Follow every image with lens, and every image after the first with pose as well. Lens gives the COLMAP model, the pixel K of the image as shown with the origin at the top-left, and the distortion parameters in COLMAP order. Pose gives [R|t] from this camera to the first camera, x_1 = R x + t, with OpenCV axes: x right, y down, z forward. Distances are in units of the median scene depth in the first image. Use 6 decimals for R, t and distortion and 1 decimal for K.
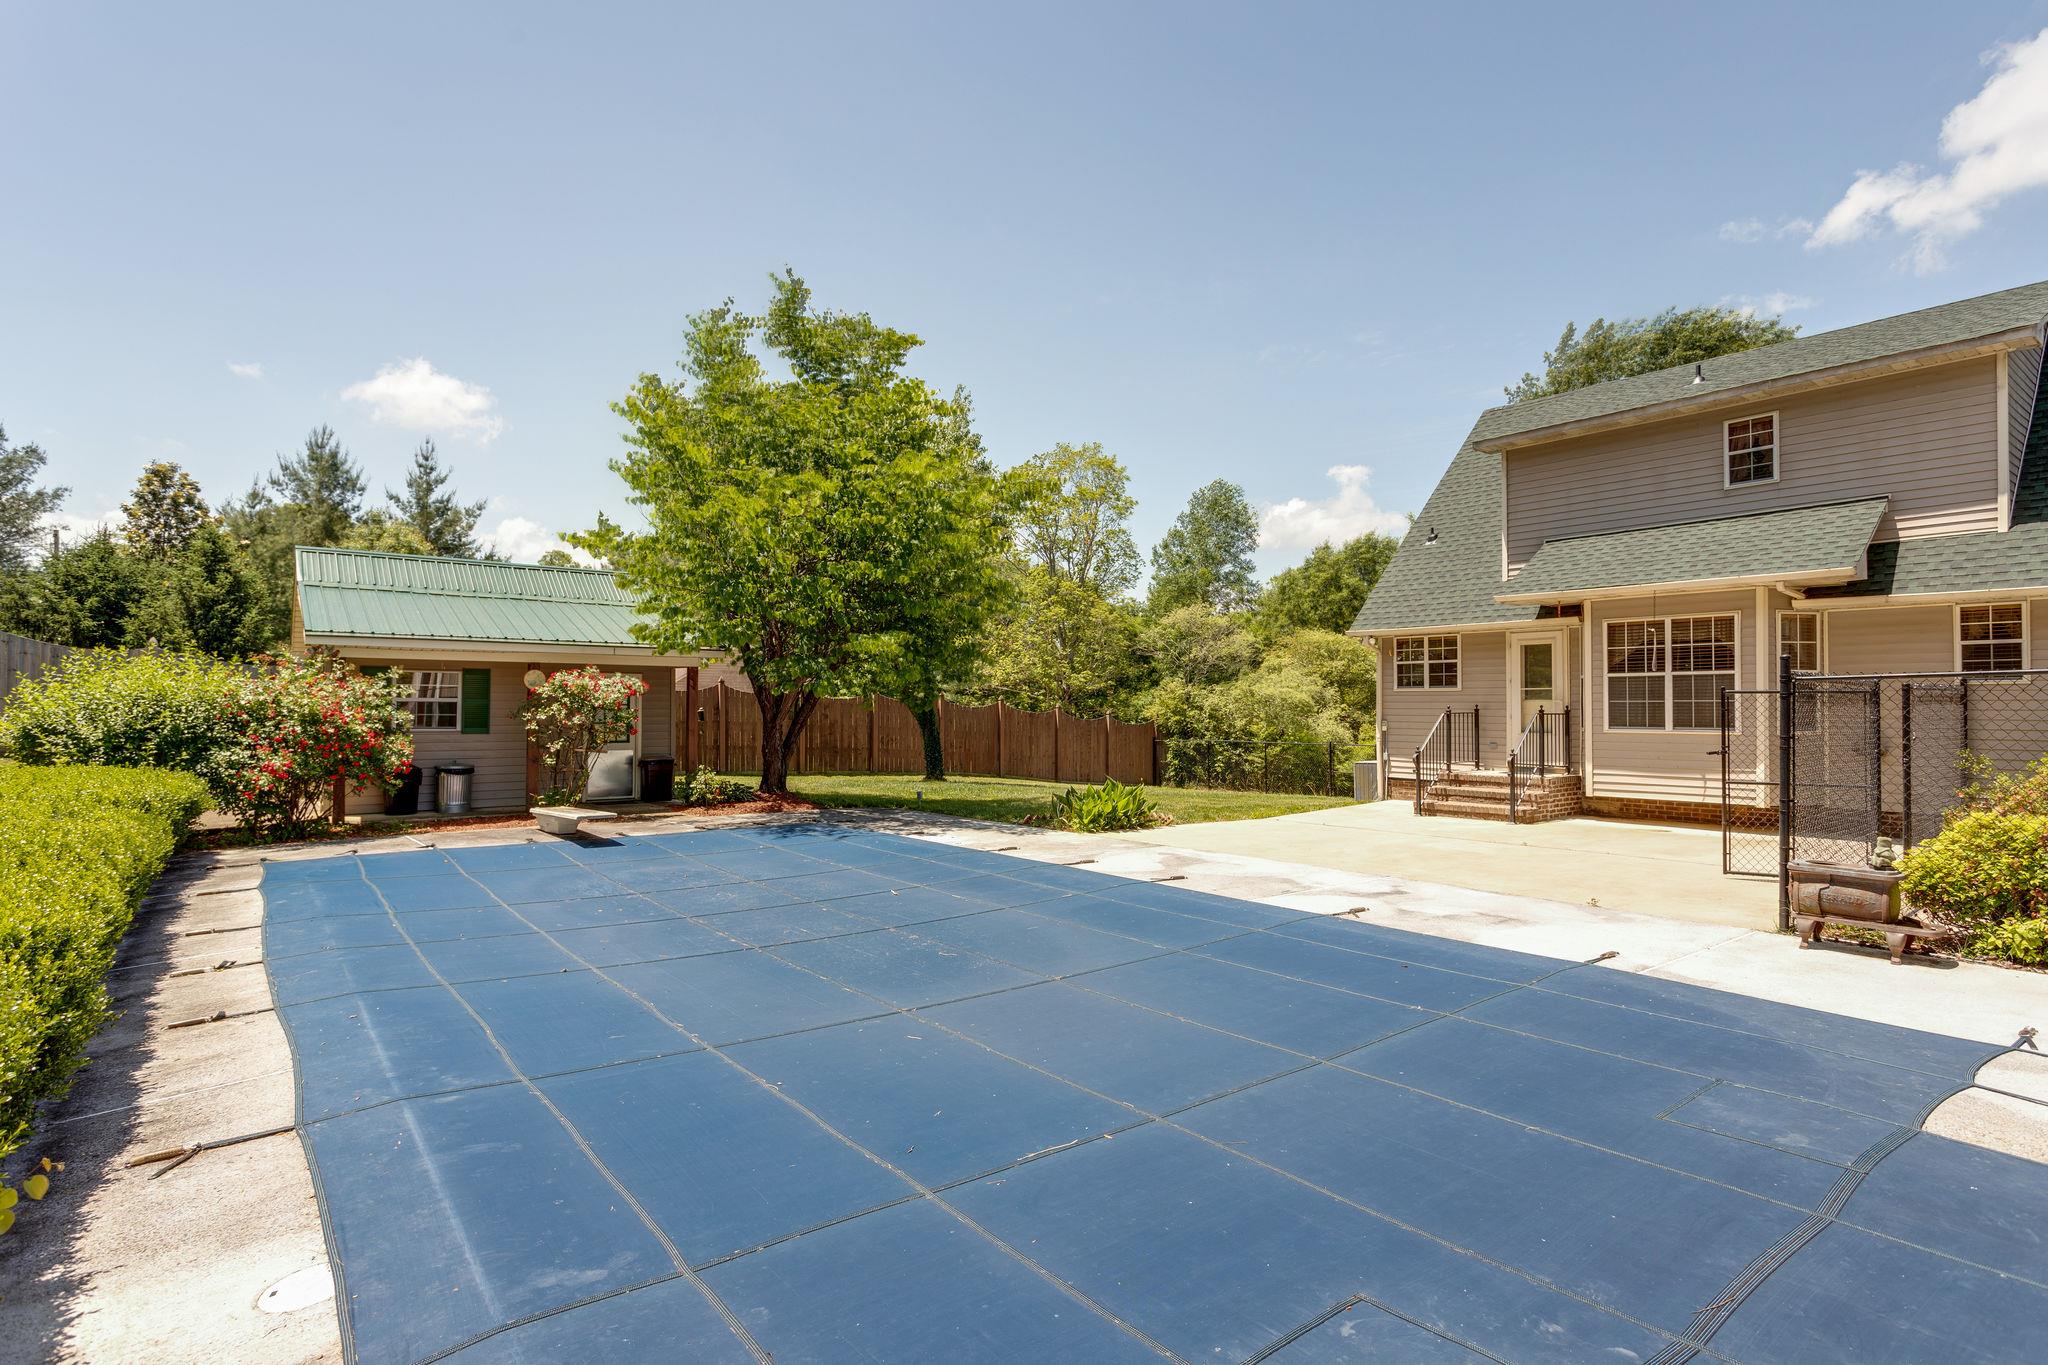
lens RADIAL K [[1026.0, 0, 995.6], [0, 1026.0, 703.2], [0, 0, 1]] dist [0.000864, 0.000236]
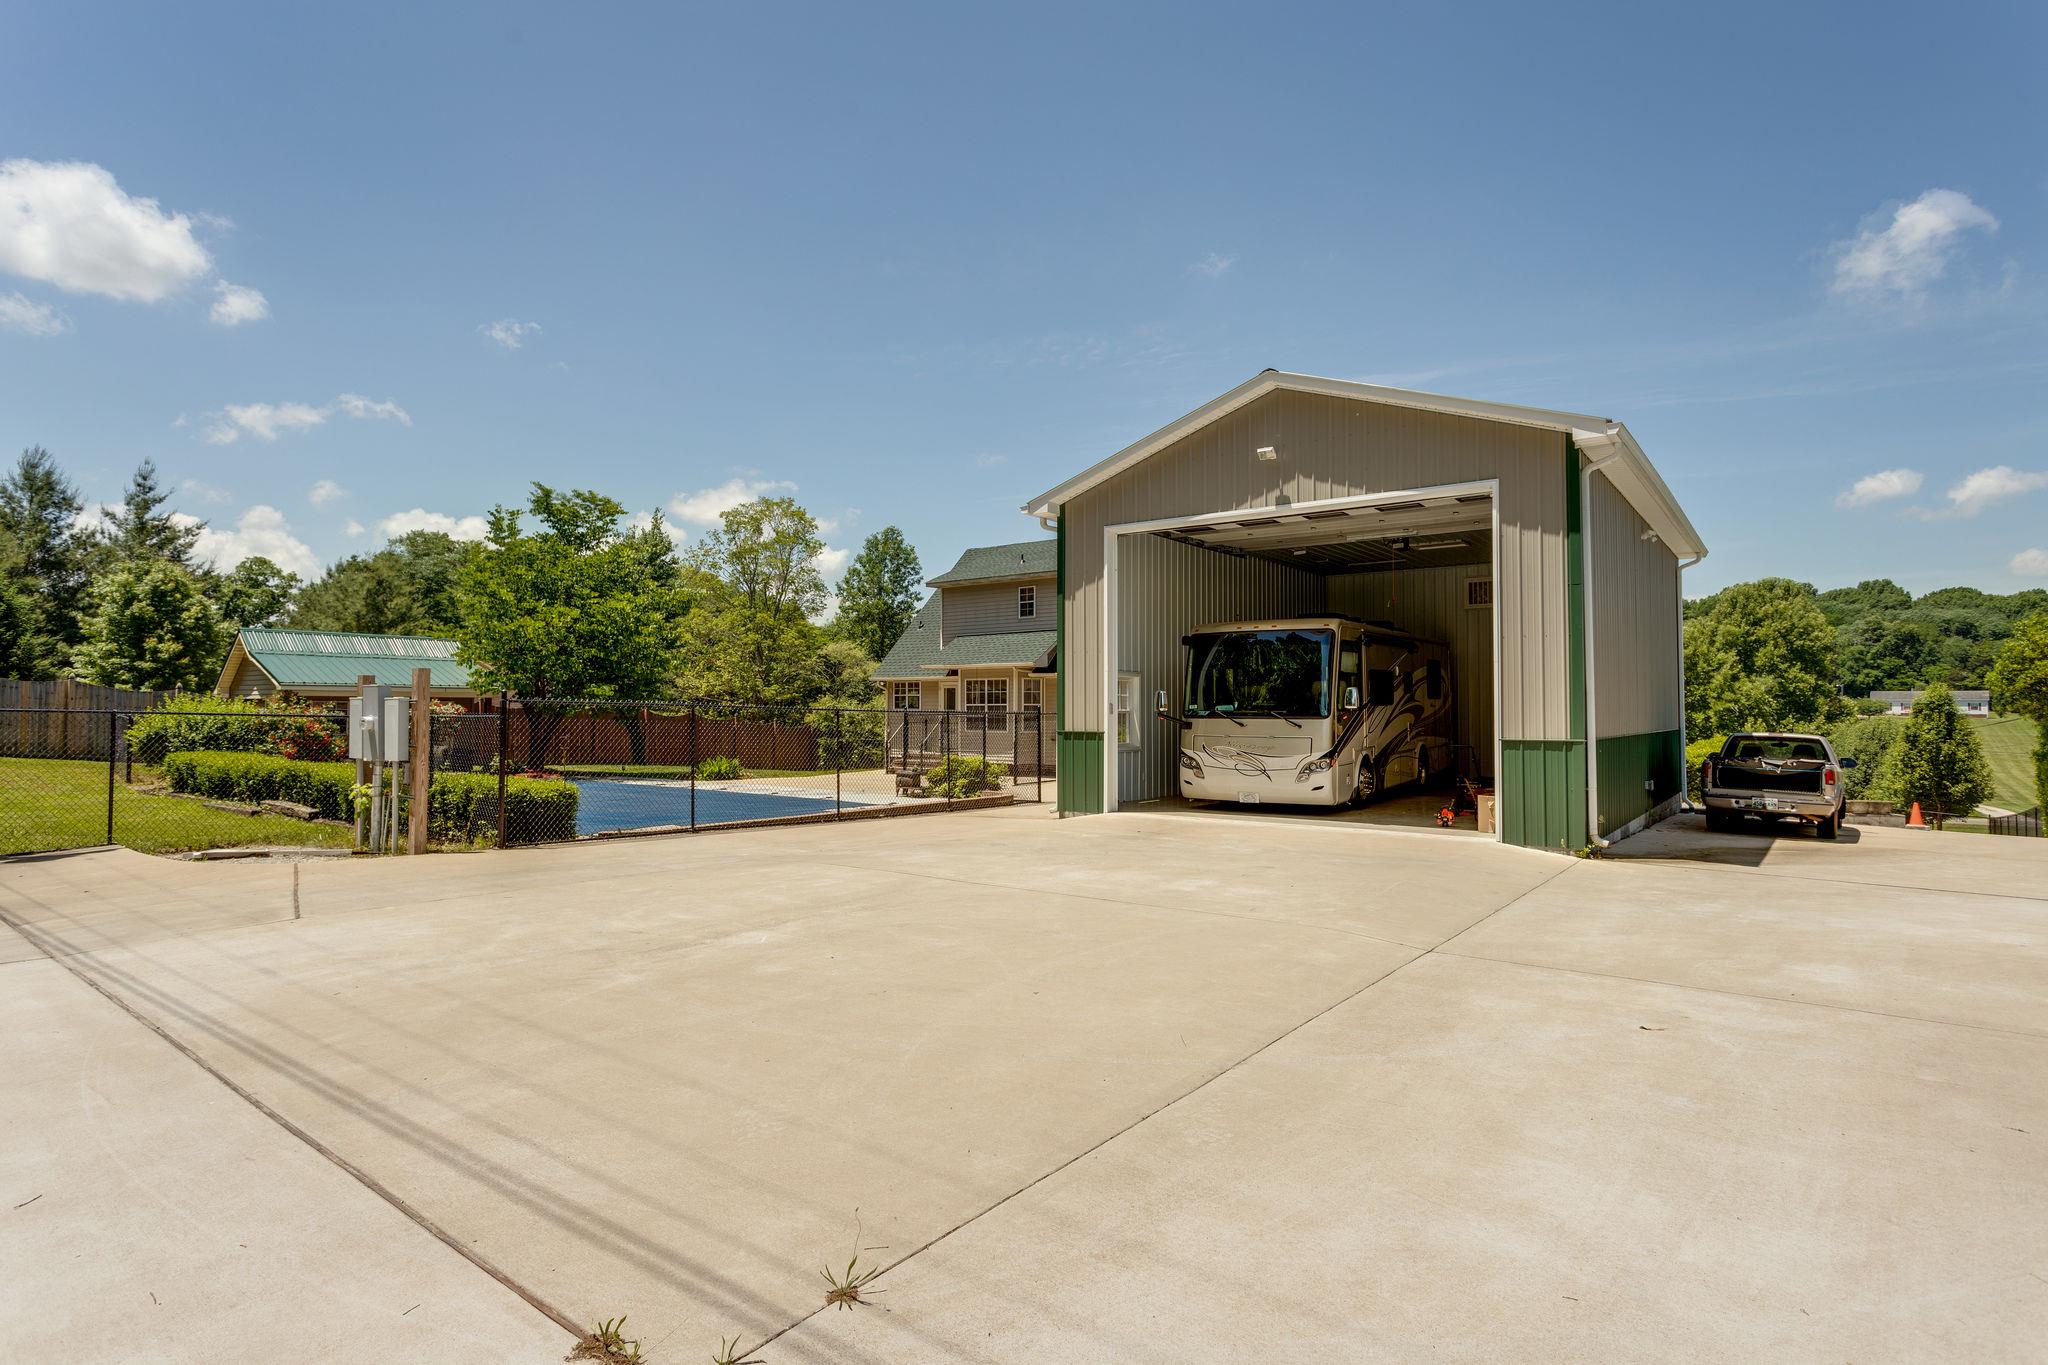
lens RADIAL K [[1026.0, 0, 995.6], [0, 1026.0, 703.2], [0, 0, 1]] dist [0.000864, 0.000236]
pose [[0.967325, 0.001988, 0.253530, 0.091265], [-0.001409, 0.999996, -0.002464, -0.019817], [-0.253534, 0.002027, 0.967324, -0.838559]]
